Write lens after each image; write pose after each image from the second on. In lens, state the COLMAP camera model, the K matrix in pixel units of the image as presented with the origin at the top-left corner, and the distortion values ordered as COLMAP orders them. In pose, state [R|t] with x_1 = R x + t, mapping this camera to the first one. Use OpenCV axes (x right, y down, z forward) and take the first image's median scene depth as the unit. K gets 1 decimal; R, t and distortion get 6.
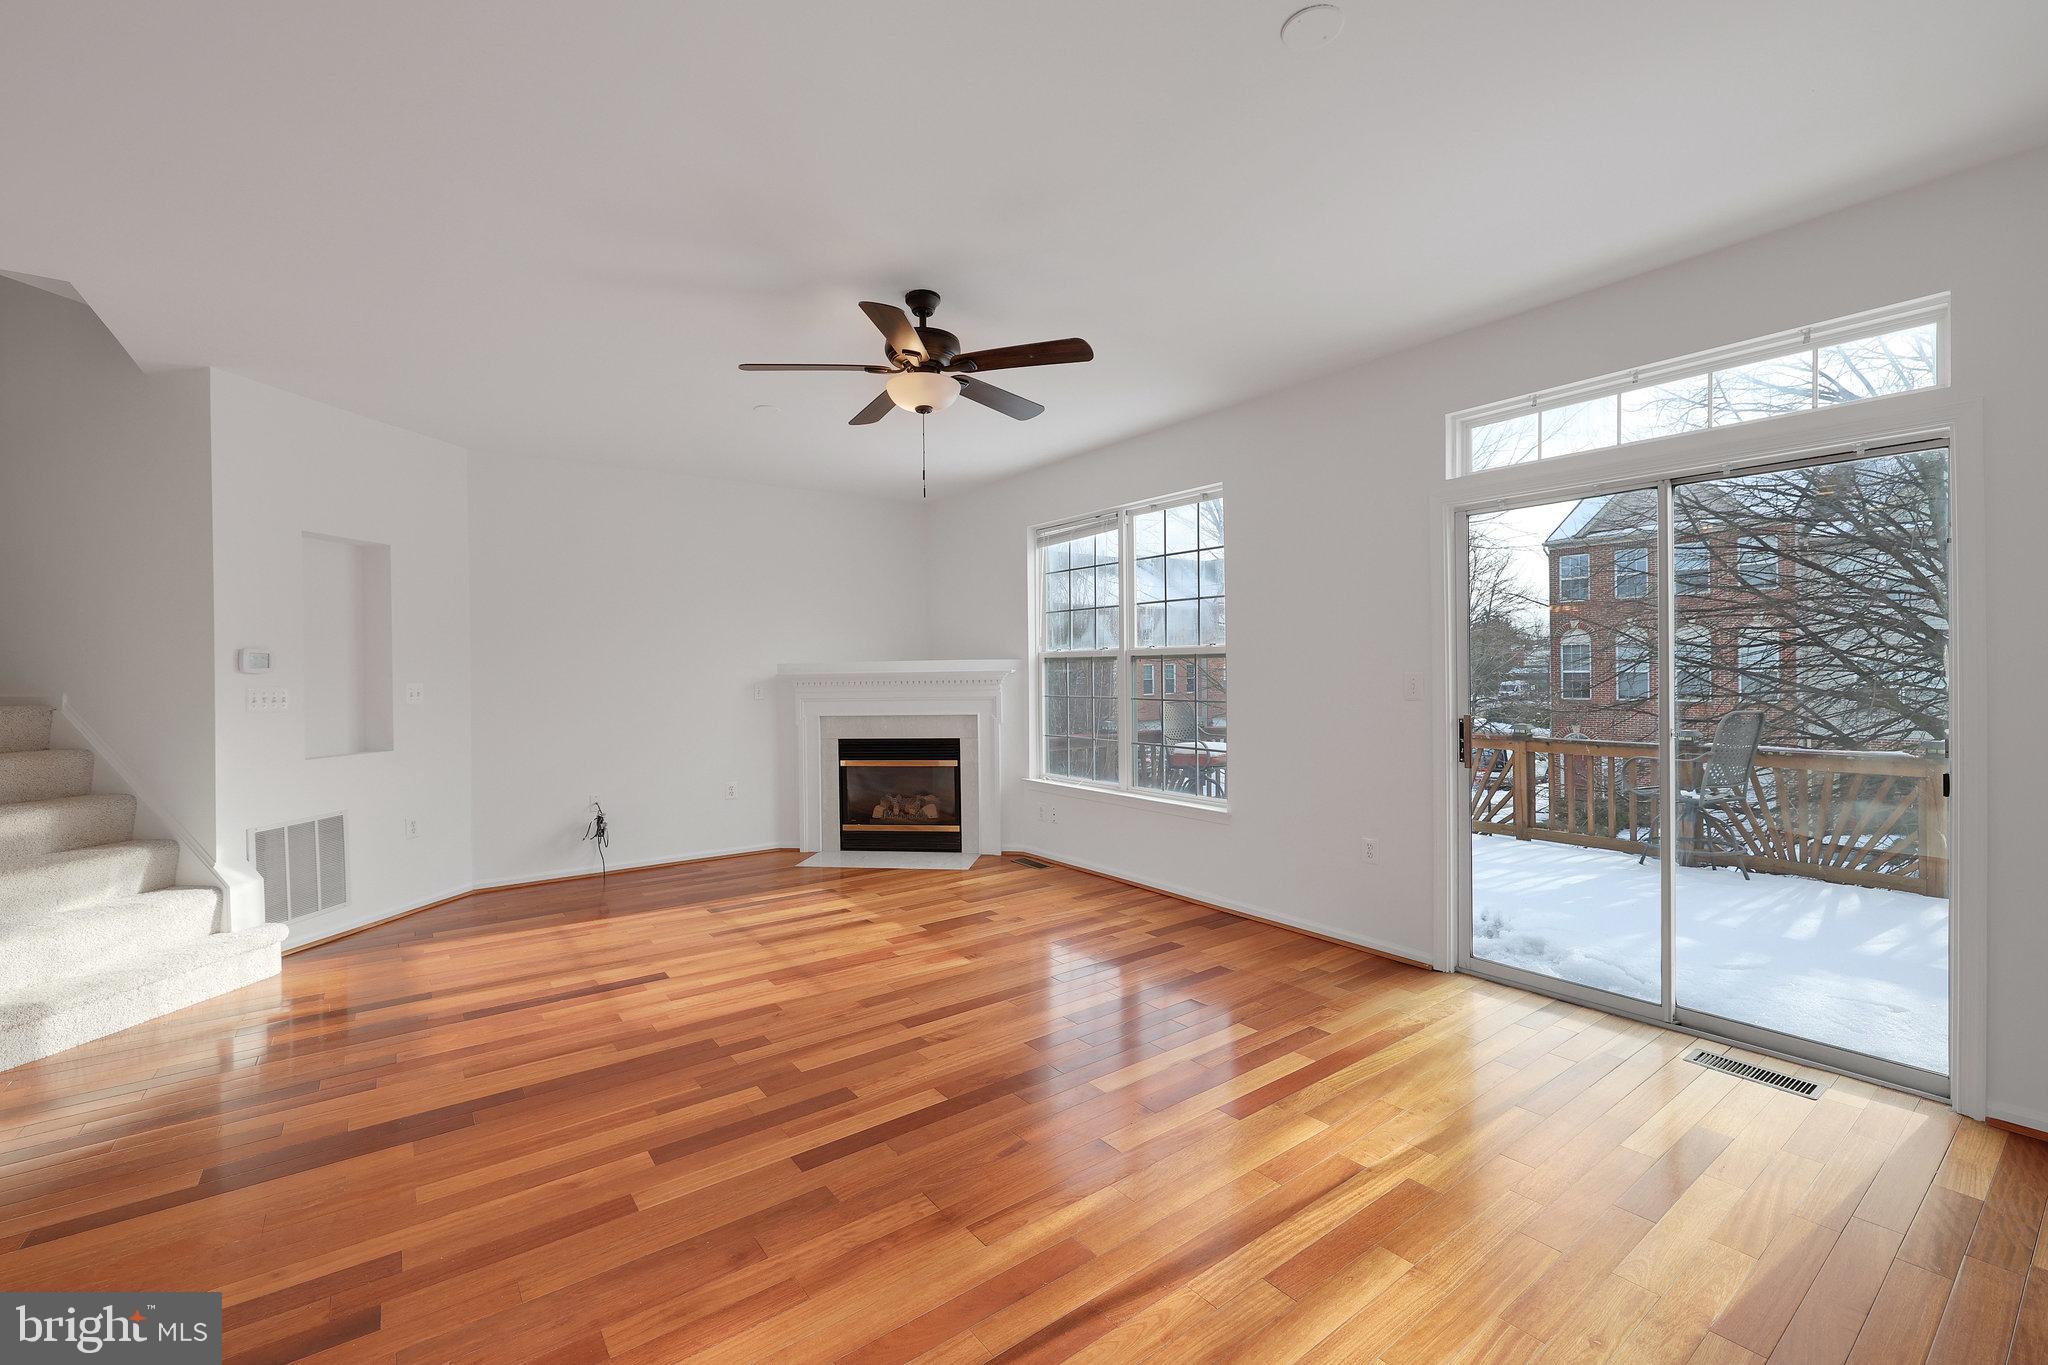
lens RADIAL K [[869.0, 0, 1020.6], [0, 869.0, 676.8], [0, 0, 1]] dist [-0.000291, 0.000075]
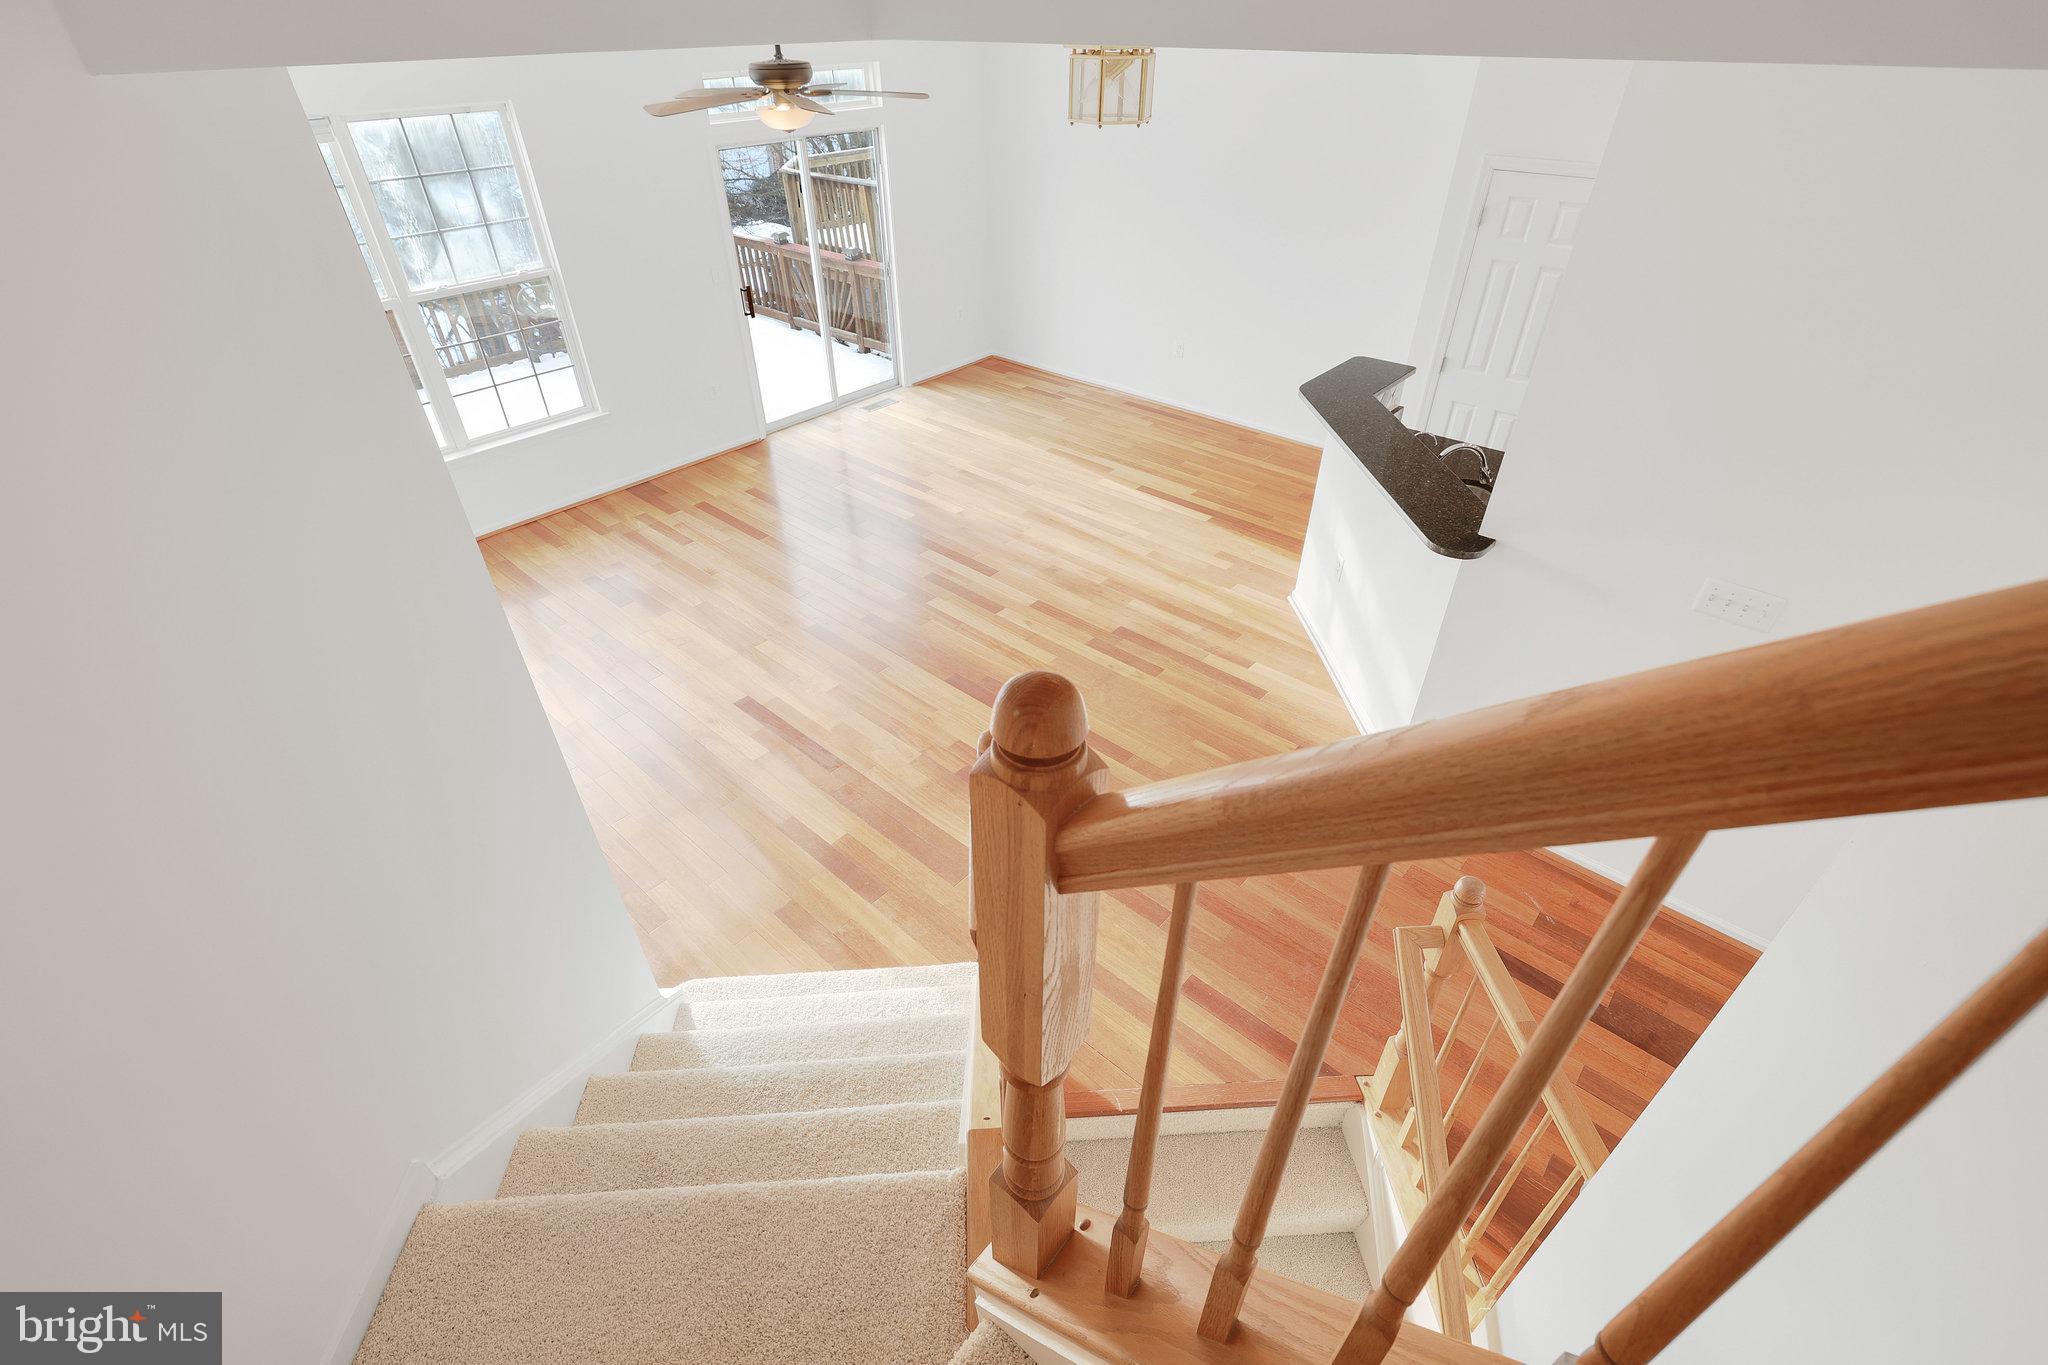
lens RADIAL K [[905.9, 0, 1024.0], [0, 905.9, 682.5], [0, 0, 1]] dist [0.000608, 0.000077]
pose [[-0.233393, -0.578898, 0.781284, -1.561499], [0.007257, 0.802415, 0.596723, -0.419417], [-0.972355, 0.144941, -0.183077, 0.960430]]
